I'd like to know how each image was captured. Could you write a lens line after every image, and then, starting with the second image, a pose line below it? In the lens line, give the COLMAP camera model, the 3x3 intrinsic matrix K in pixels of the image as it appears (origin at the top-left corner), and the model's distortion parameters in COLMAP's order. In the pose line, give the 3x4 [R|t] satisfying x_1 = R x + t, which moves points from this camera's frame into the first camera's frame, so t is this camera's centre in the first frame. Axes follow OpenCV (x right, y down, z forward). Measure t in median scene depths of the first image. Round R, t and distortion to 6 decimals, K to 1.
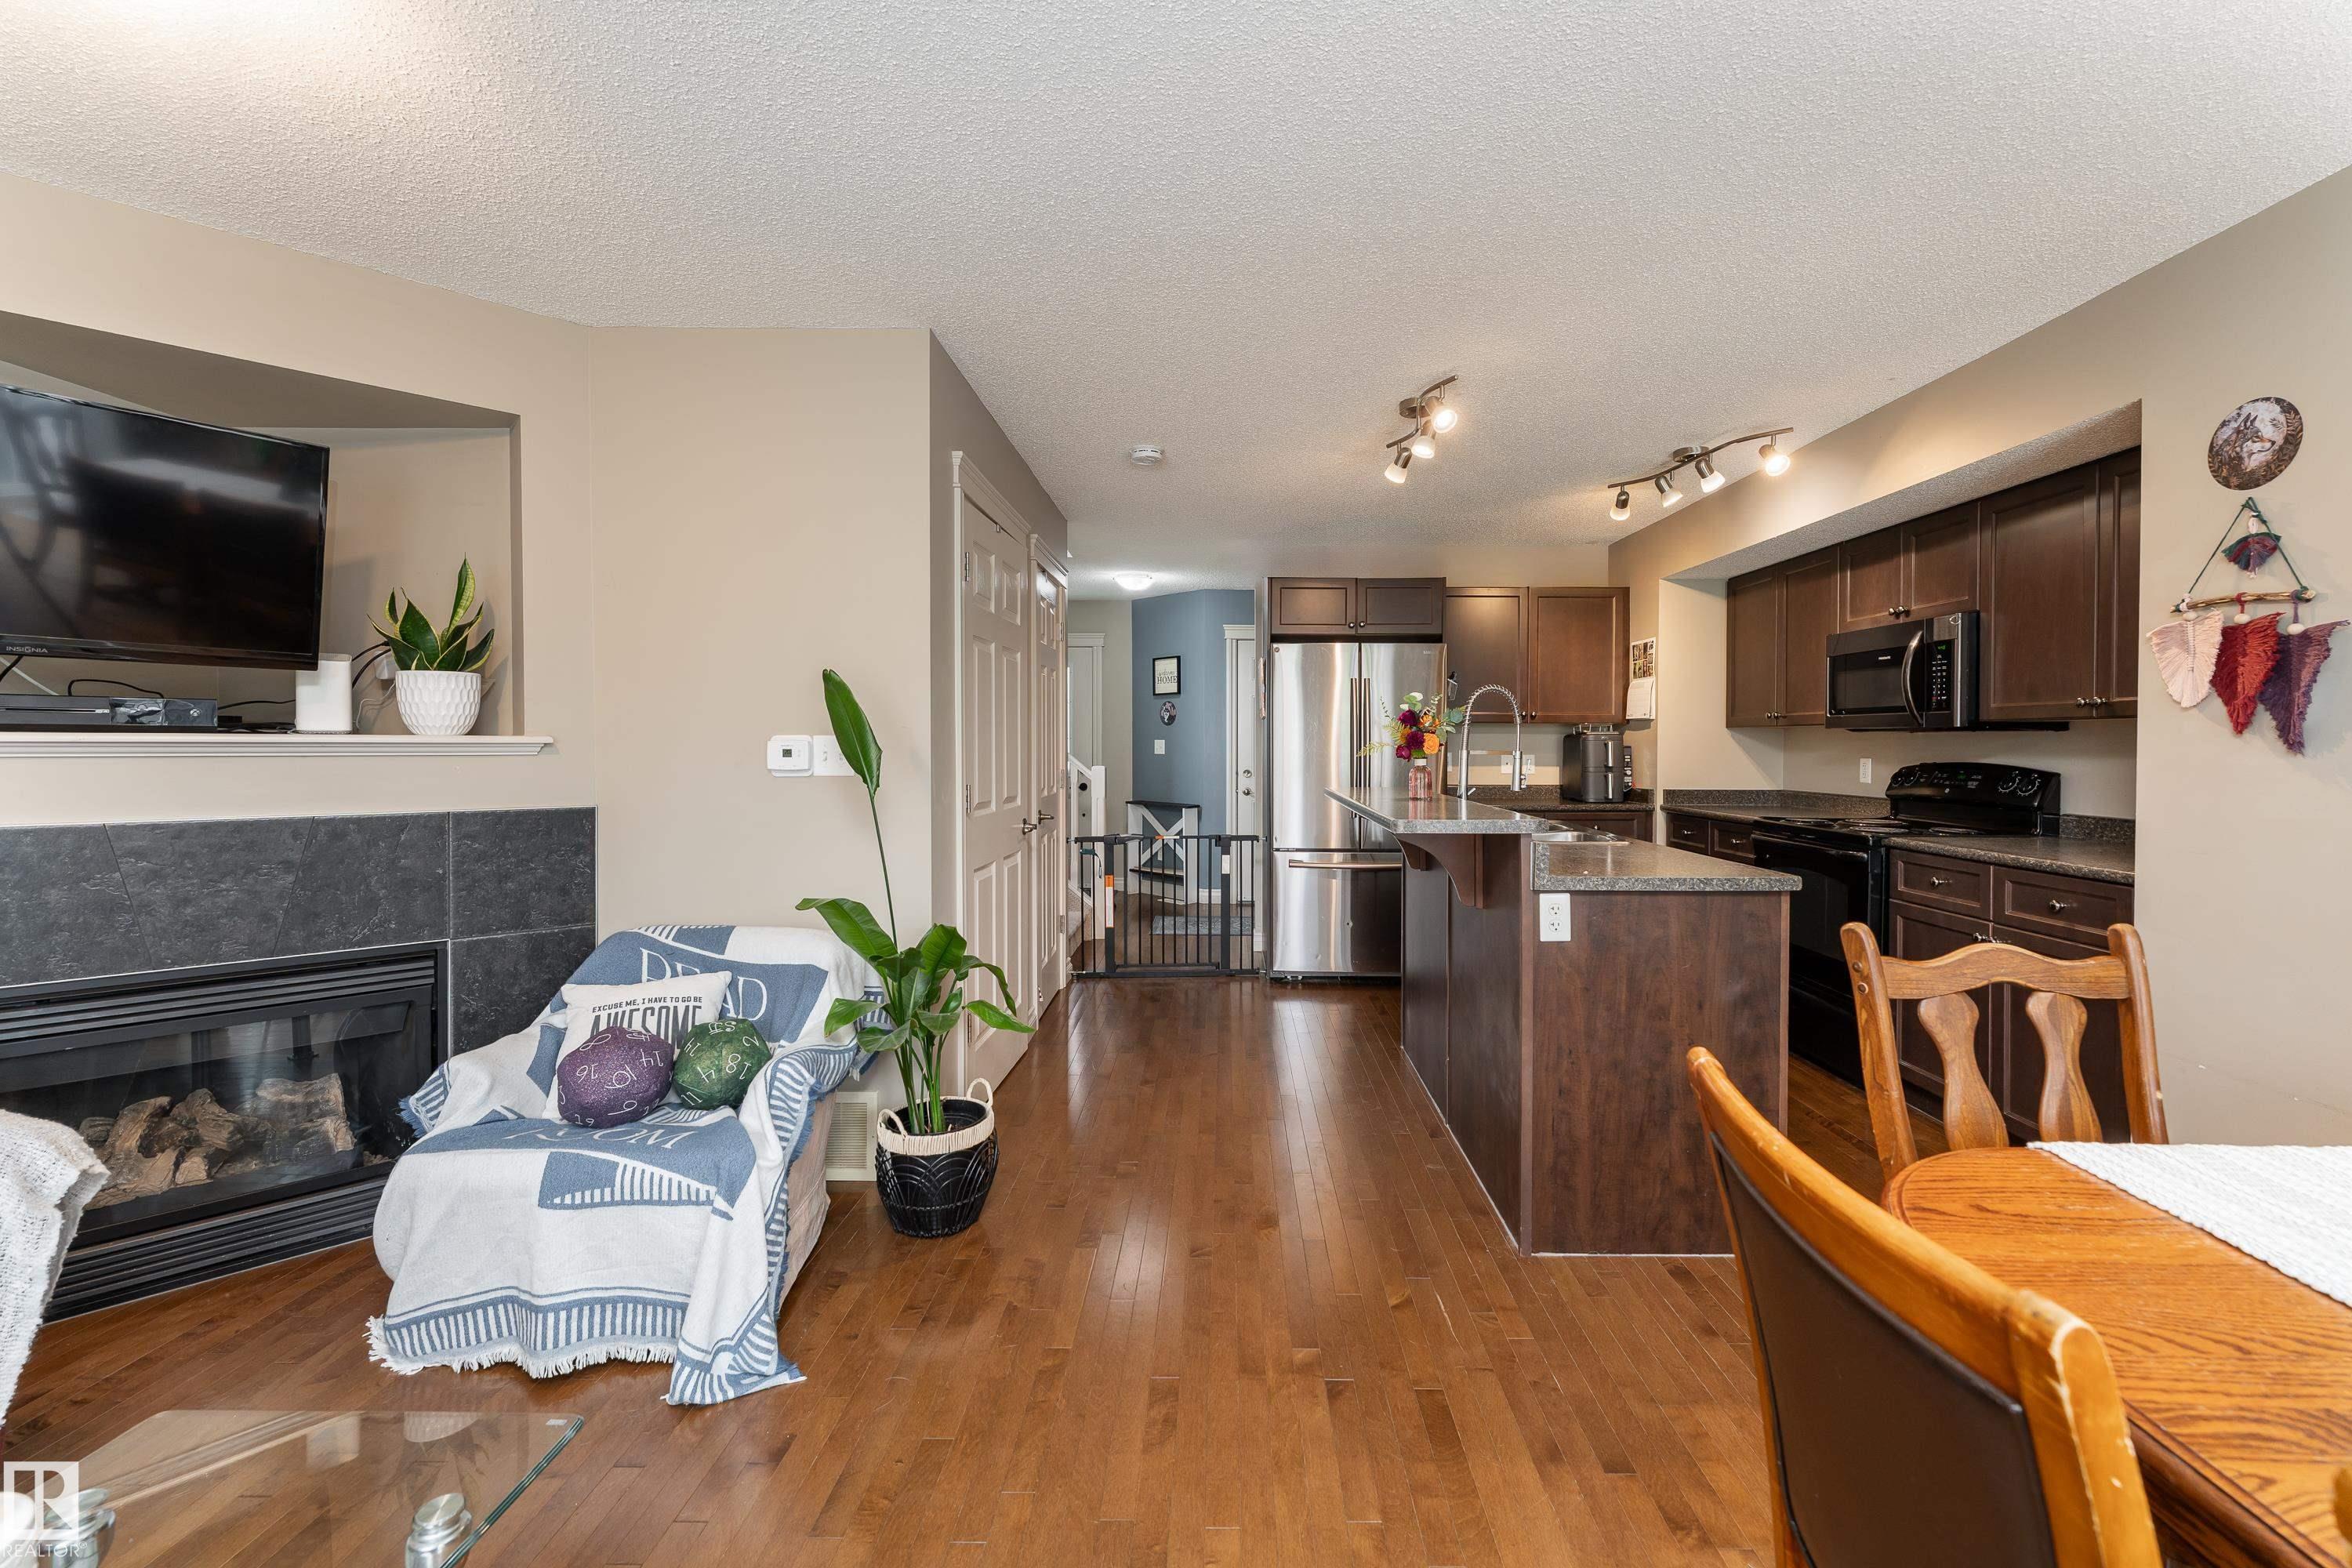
lens RADIAL K [[968.4, 0, 1203.7], [0, 968.4, 755.0], [0, 0, 1]] dist [0.000249, -0.000100]
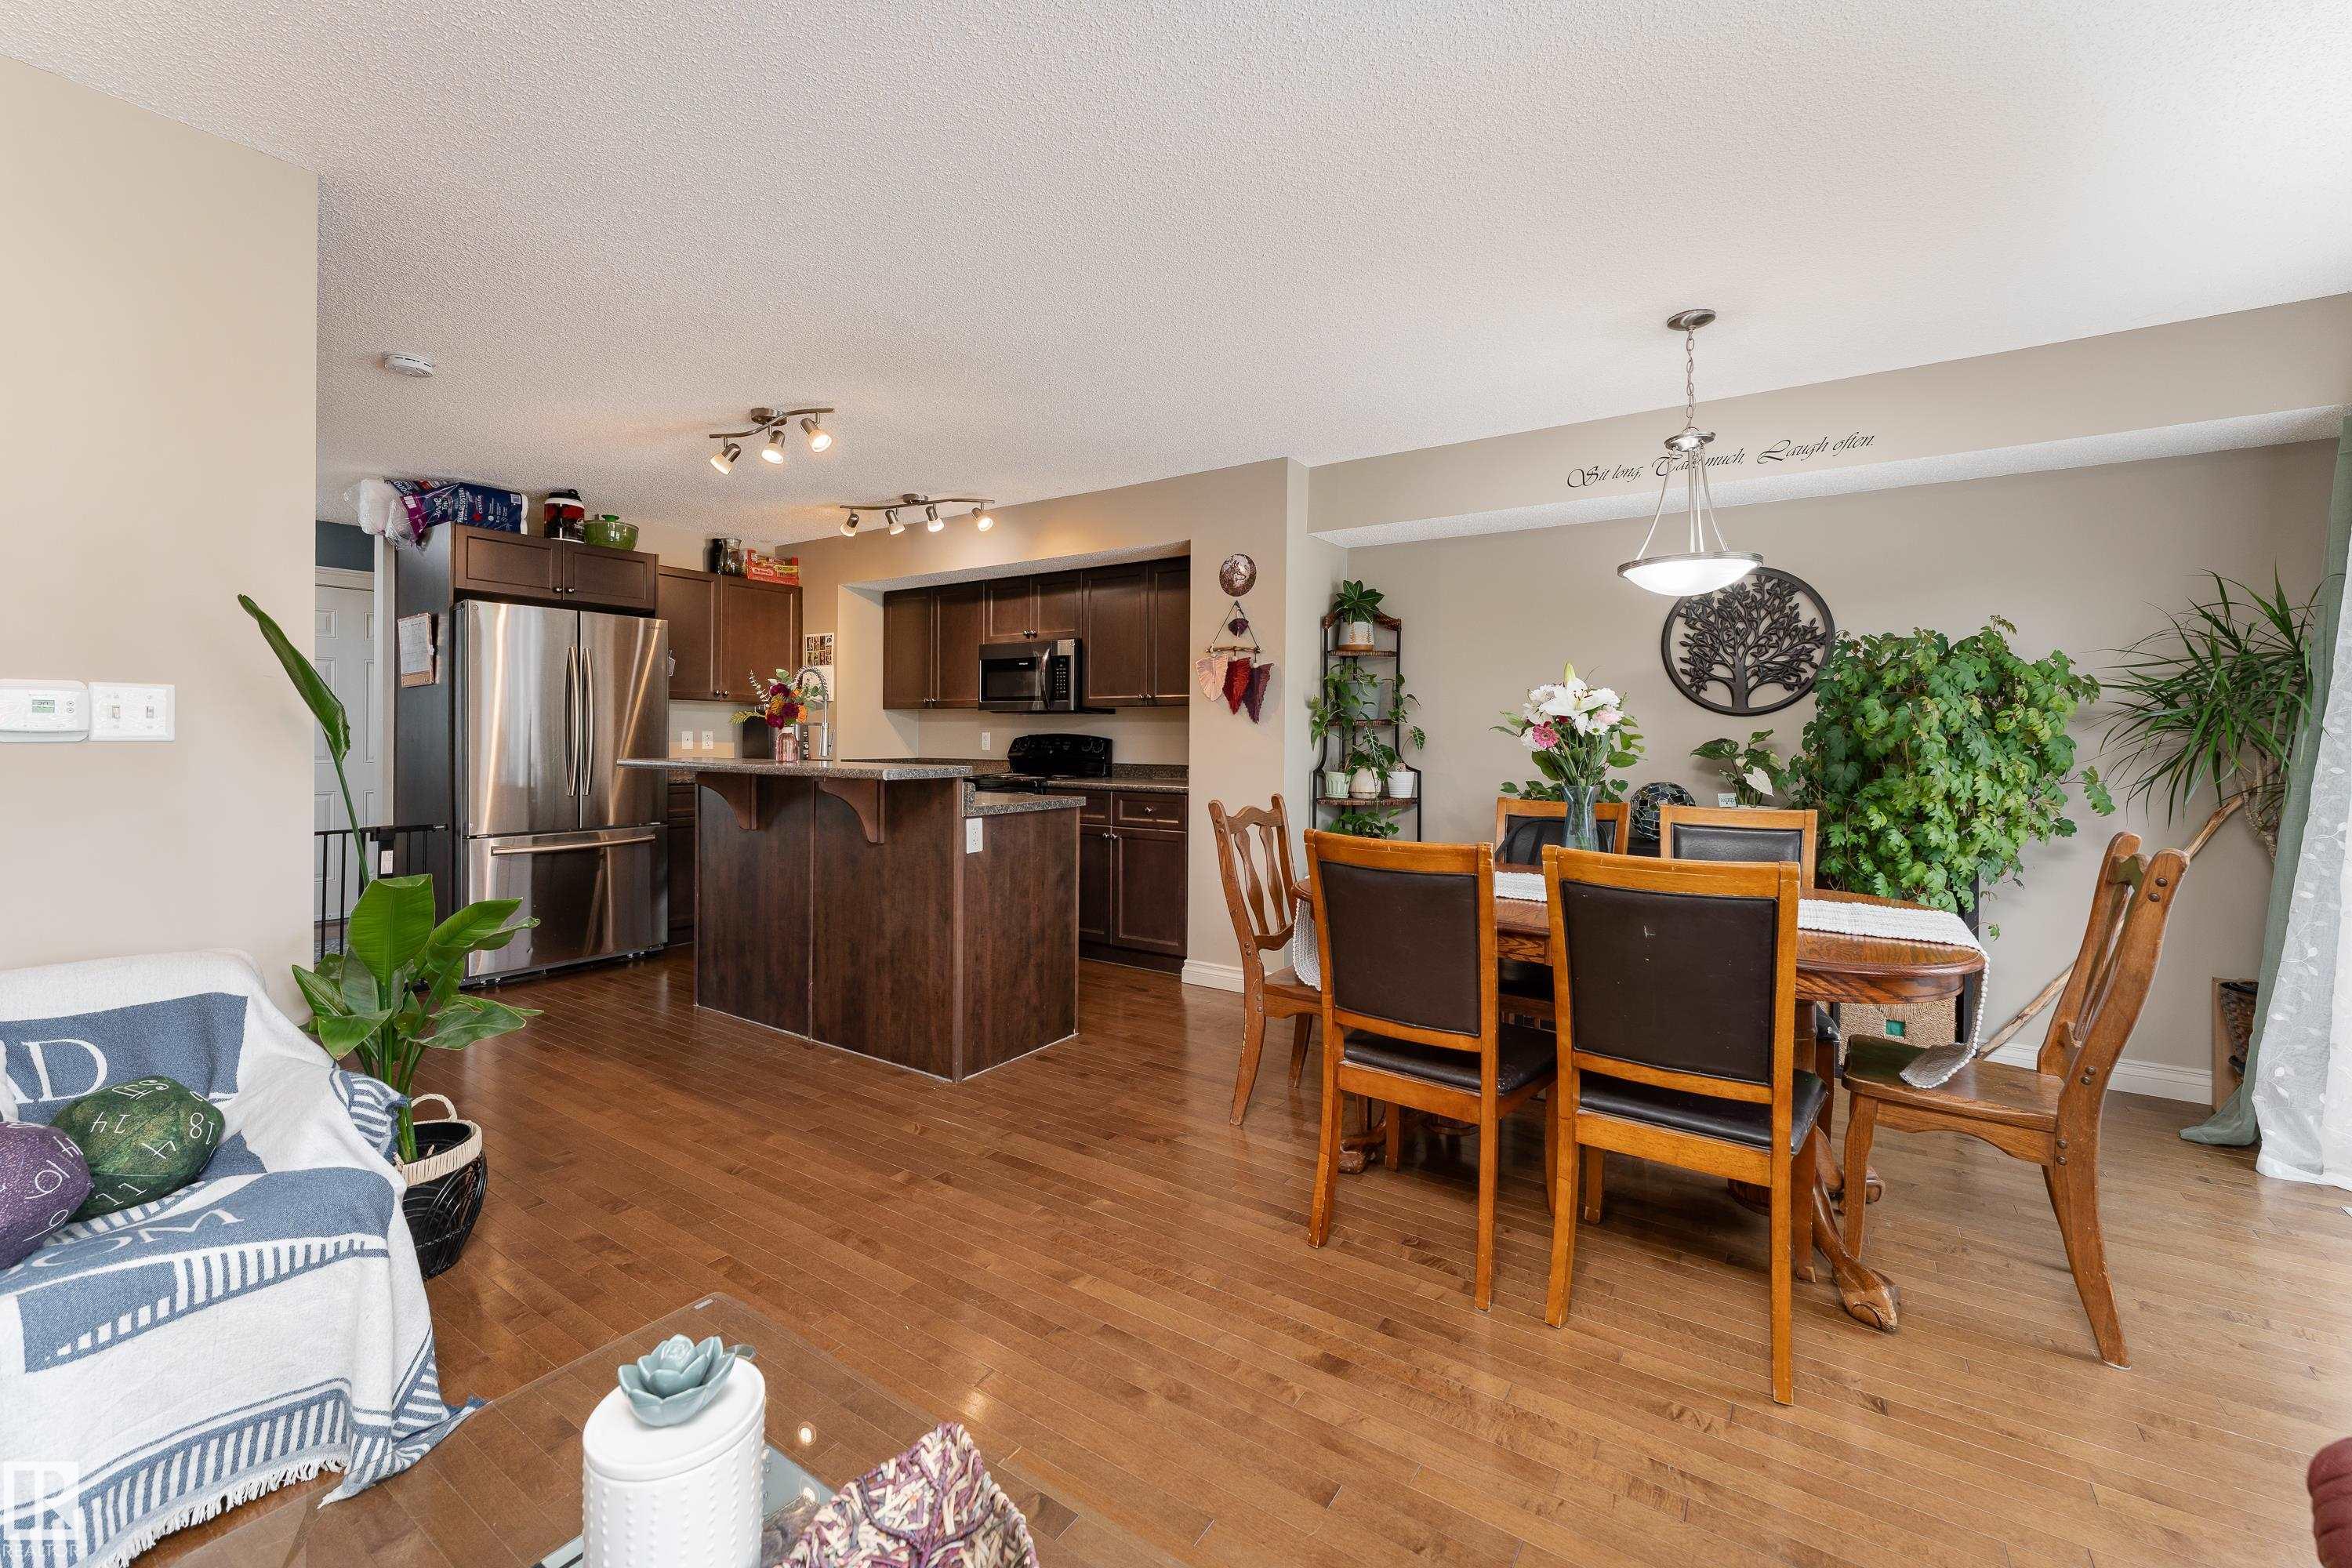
lens RADIAL K [[968.4, 0, 1188.4], [0, 968.4, 734.6], [0, 0, 1]] dist [0.000249, -0.000100]
pose [[0.536412, 0.002040, 0.843954, -0.661395], [0.005774, 0.999965, -0.006087, 0.030822], [-0.843937, 0.008138, 0.536381, -0.023269]]
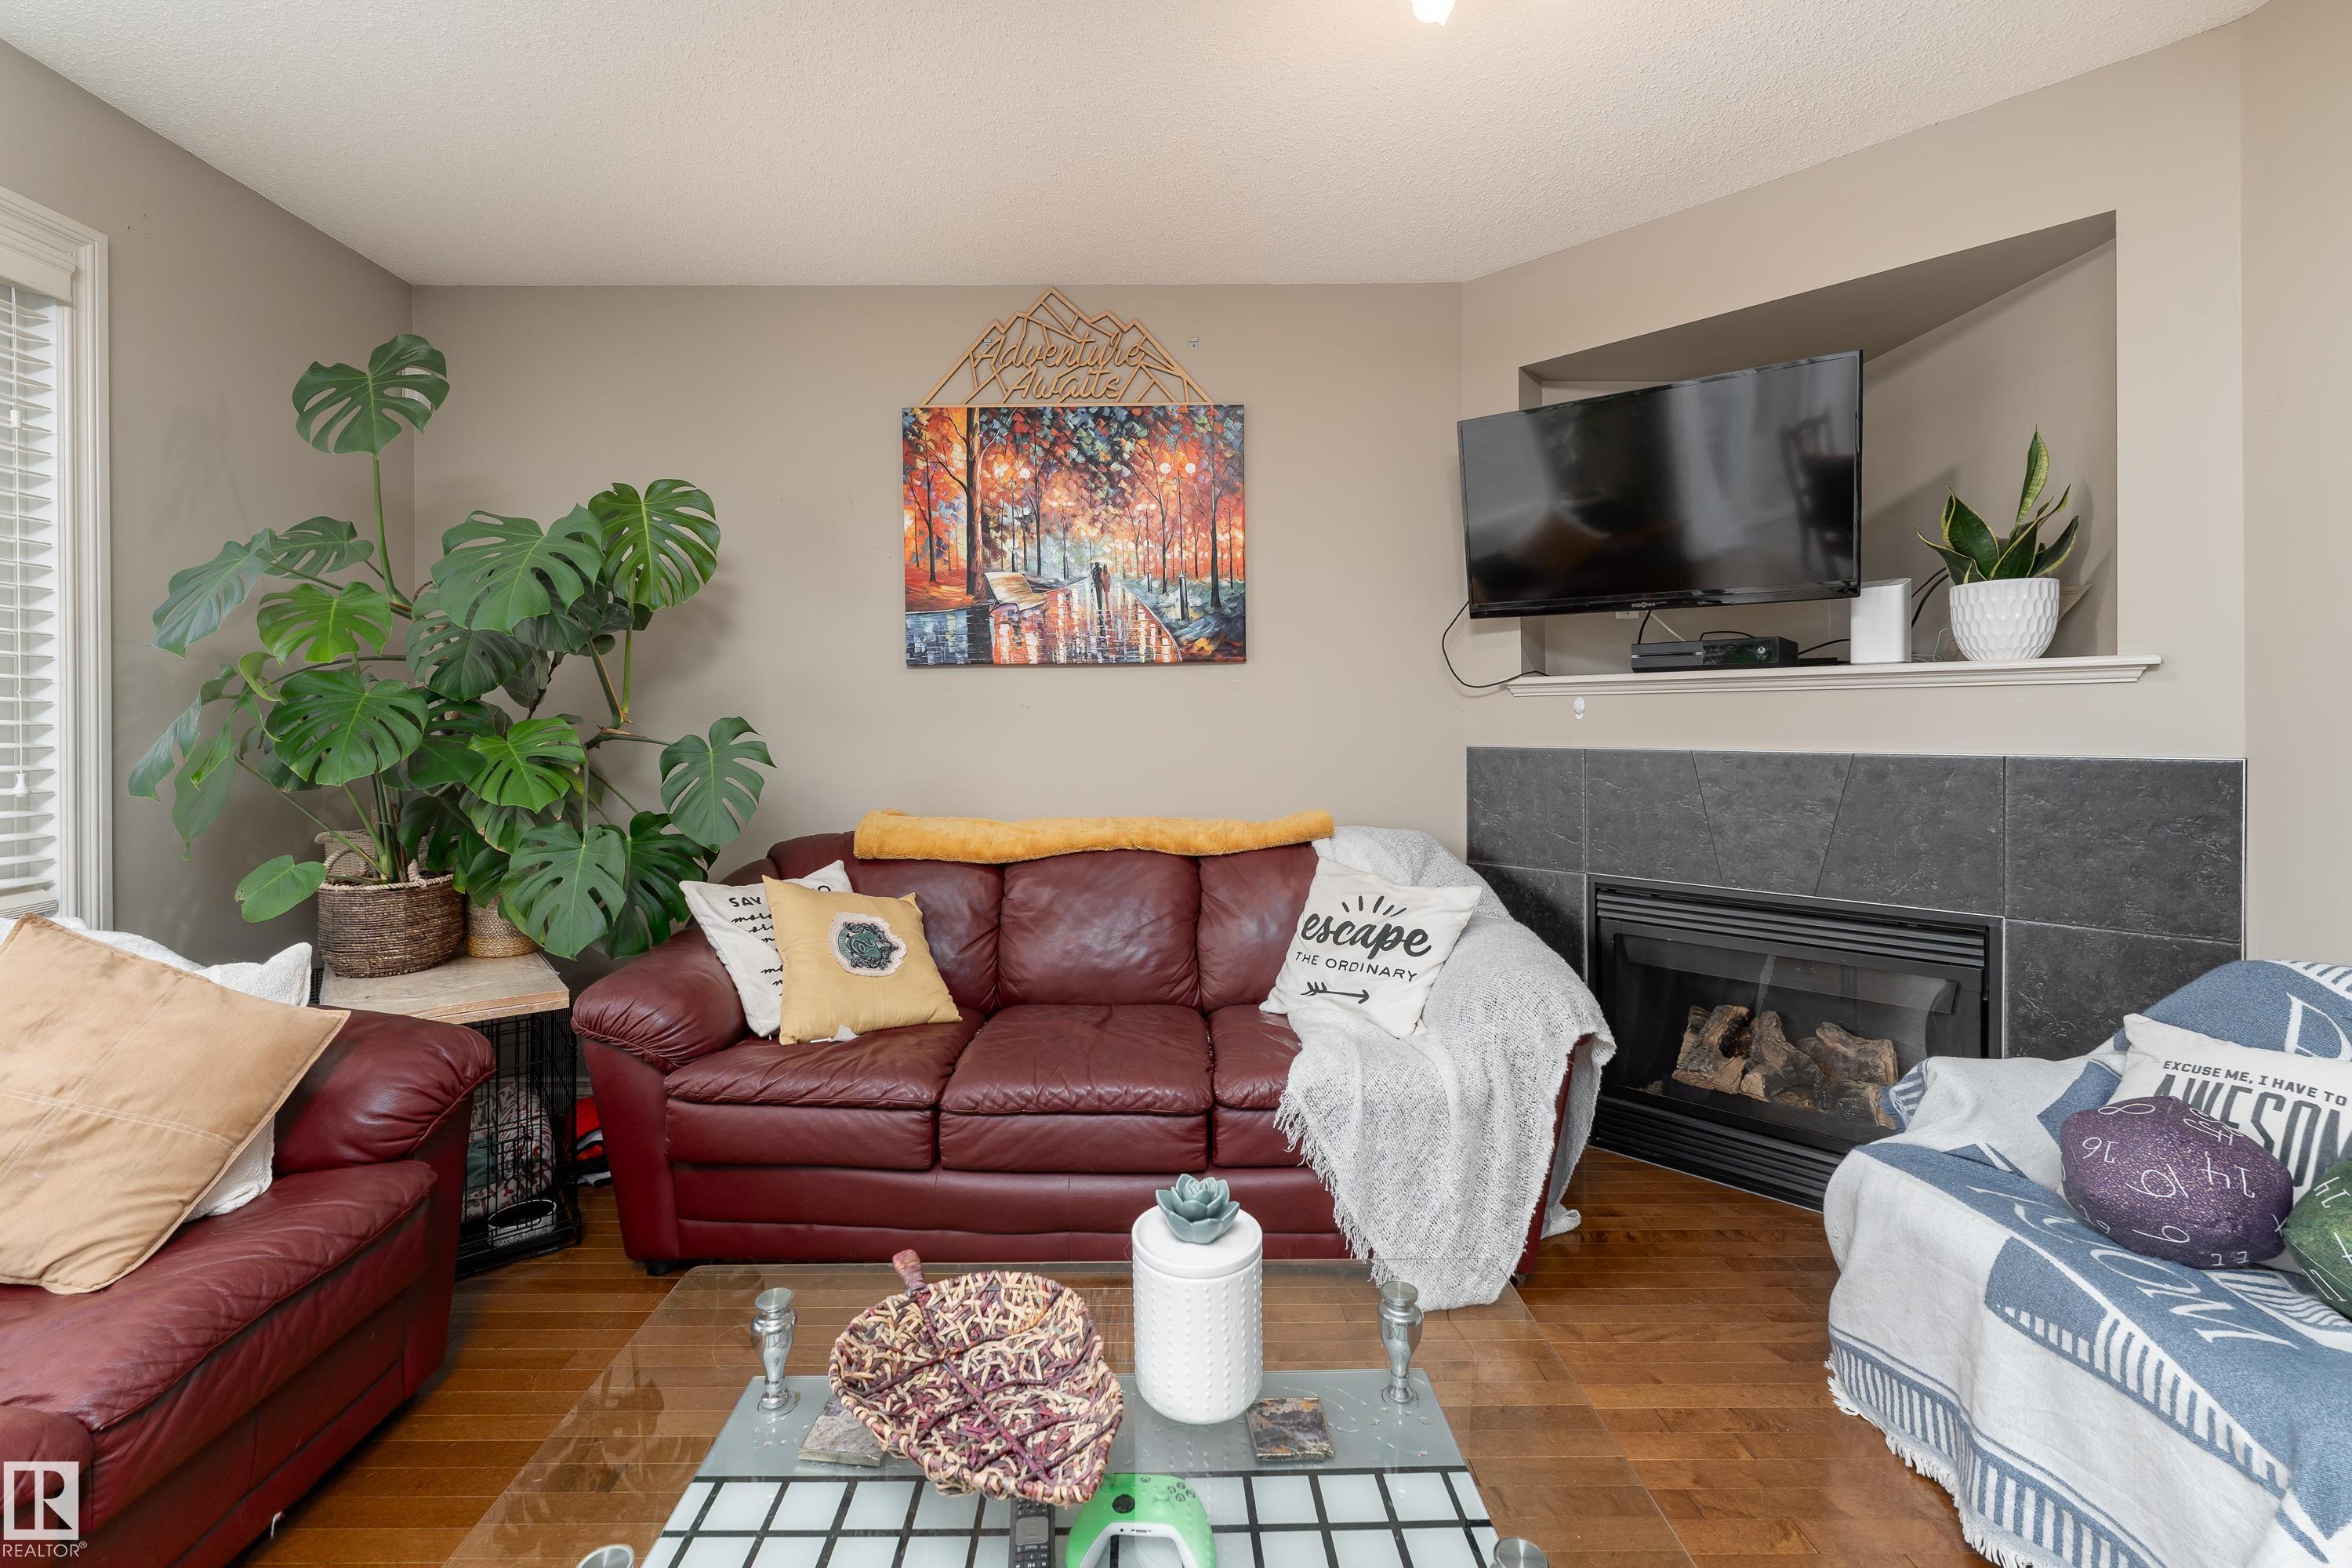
lens RADIAL K [[968.4, 0, 1152.8], [0, 968.4, 734.3], [0, 0, 1]] dist [0.000249, -0.000100]
pose [[0.024200, 0.006800, -0.999684, -0.004110], [-0.011464, 0.999913, 0.006524, 0.046733], [0.999641, 0.011303, 0.024275, 0.306303]]
